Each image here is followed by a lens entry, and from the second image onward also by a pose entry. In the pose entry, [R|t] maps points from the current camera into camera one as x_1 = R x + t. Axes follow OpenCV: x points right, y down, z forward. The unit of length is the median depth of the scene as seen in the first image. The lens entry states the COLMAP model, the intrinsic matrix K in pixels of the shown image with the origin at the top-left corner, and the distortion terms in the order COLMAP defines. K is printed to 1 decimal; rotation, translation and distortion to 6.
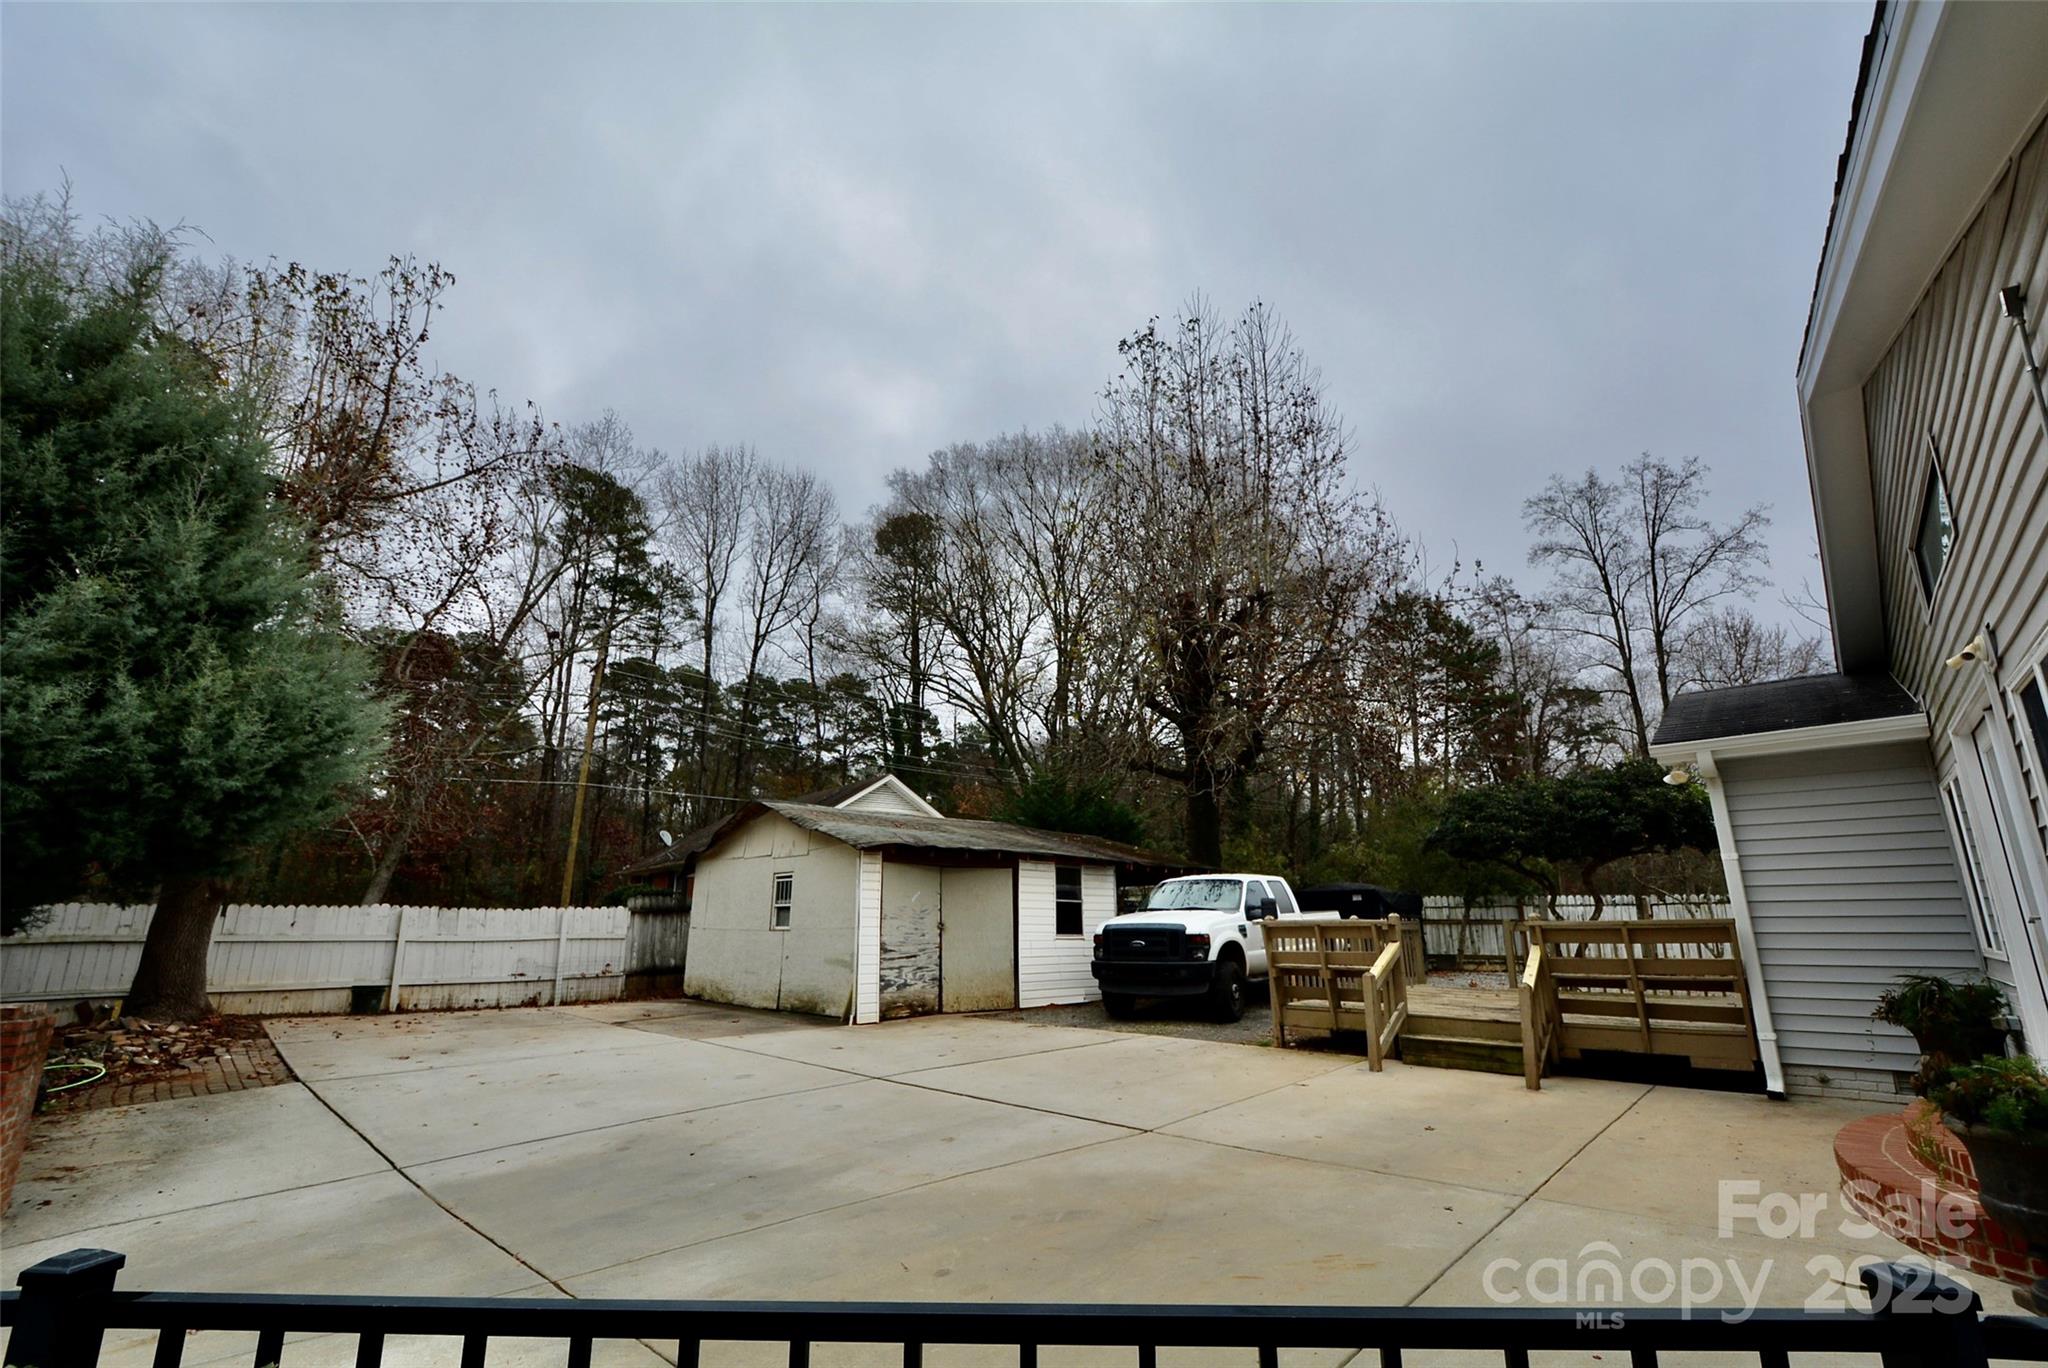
lens RADIAL K [[917.0, 0, 1024.0], [0, 917.0, 684.0], [0, 0, 1]] dist [-0.001666, -0.000437]
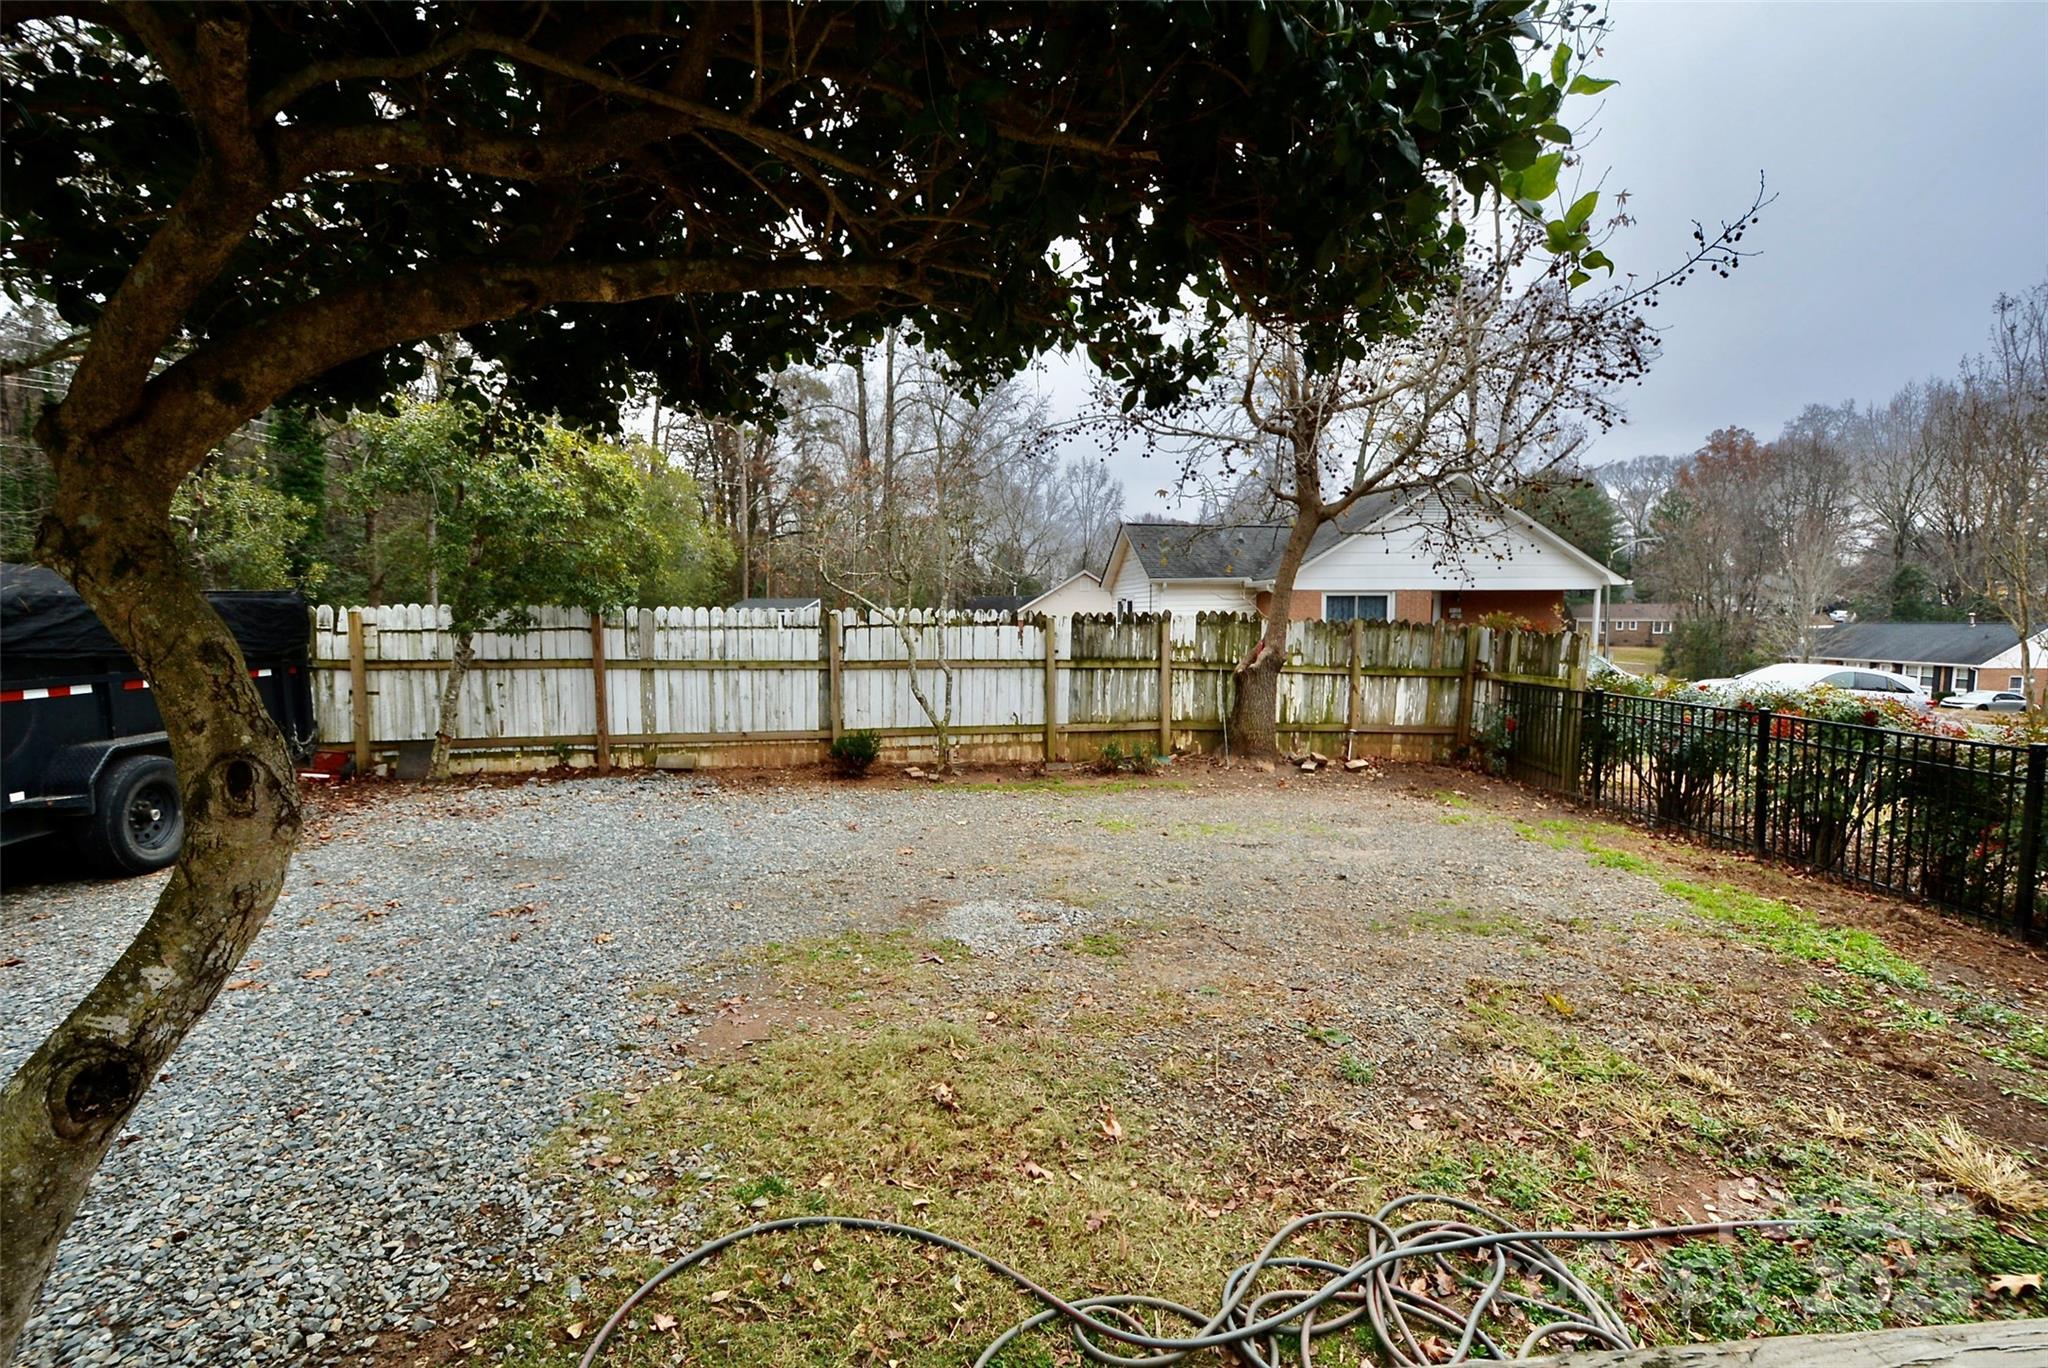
lens RADIAL K [[917.0, 0, 1024.0], [0, 917.0, 684.0], [0, 0, 1]] dist [-0.001666, -0.000437]
pose [[0.713935, -0.052211, 0.698263, 0.372728], [-0.174585, 0.952449, 0.249720, 0.118297], [-0.678098, -0.300190, 0.670872, 0.543837]]
